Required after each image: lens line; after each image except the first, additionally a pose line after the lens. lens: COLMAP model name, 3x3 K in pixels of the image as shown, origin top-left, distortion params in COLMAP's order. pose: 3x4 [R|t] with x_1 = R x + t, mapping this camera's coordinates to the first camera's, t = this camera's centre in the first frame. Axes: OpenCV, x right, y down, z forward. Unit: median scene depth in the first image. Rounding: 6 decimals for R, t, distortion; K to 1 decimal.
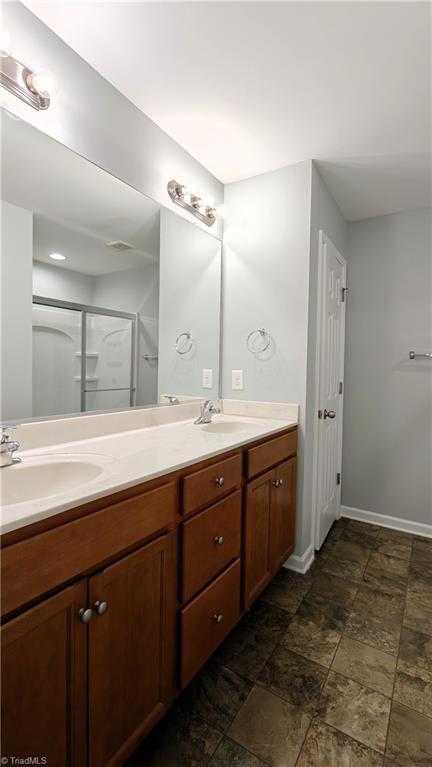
lens RADIAL K [[346.0, 0, 214.2], [0, 346.0, 387.0], [0, 0, 1]] dist [-0.001131, -0.000590]
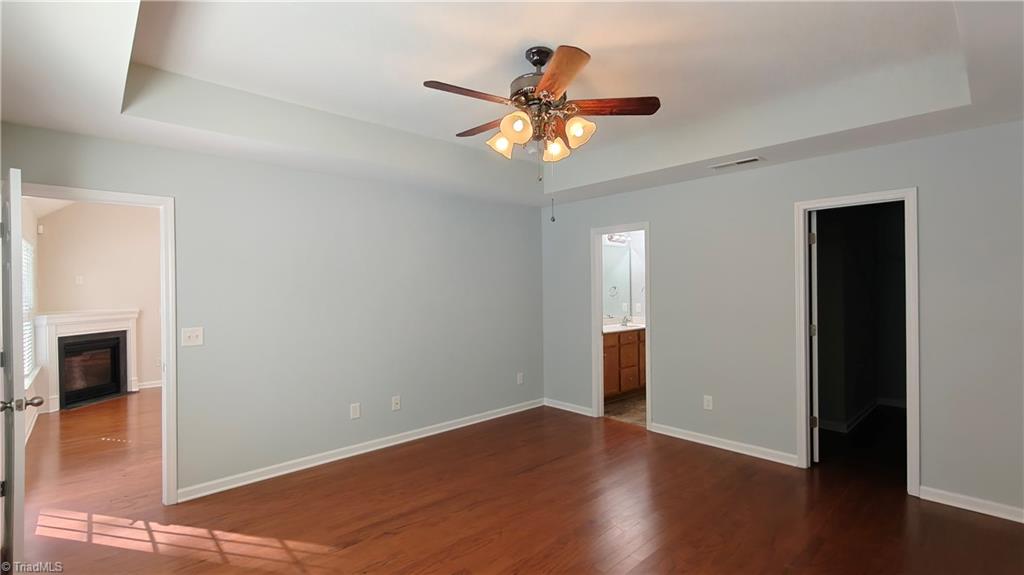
lens RADIAL K [[461.9, 0, 509.7], [0, 461.9, 286.7], [0, 0, 1]] dist [-0.001131, -0.000590]
pose [[0.967422, -0.031171, -0.251245, 0.018934], [0.013657, 0.997372, -0.071155, 0.056609], [0.252803, 0.065406, 0.965305, -2.696042]]
